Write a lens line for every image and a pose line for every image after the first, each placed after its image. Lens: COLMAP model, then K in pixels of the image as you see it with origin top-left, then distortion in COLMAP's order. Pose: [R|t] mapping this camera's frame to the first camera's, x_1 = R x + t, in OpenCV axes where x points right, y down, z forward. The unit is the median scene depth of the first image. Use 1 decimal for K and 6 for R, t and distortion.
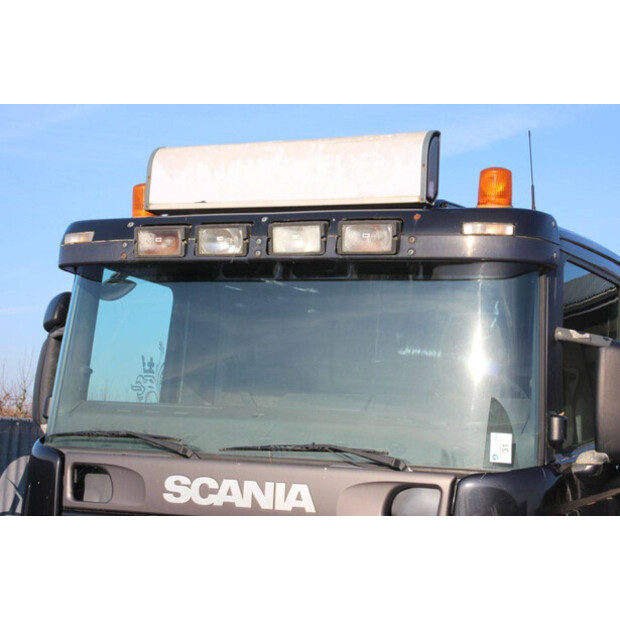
lens RADIAL K [[1308.3, 0, 310.0], [0, 1308.3, 310.0], [0, 0, 1]] dist [0.136718, 2.187285]
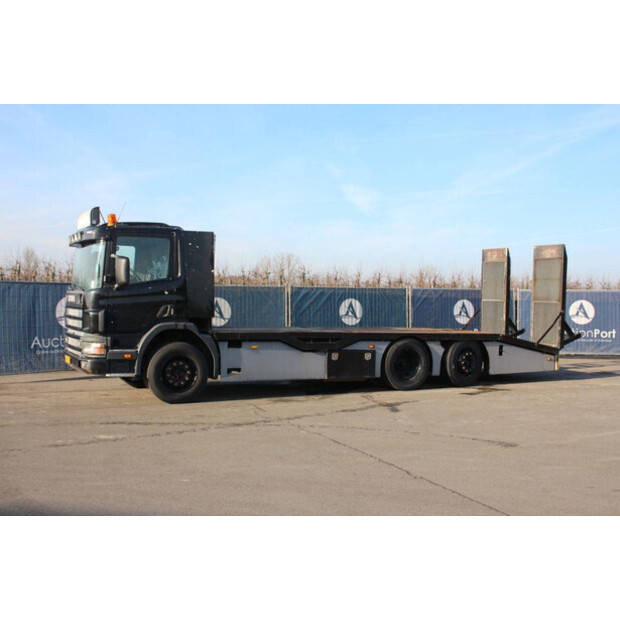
lens RADIAL K [[765.8, 0, 310.0], [0, 765.8, 310.0], [0, 0, 1]] dist [-0.004707, -0.001556]
pose [[0.776819, -0.033716, -0.628821, 2.101024], [0.098473, 0.992785, 0.068419, 0.081721], [0.621977, -0.115071, 0.774534, -0.455016]]
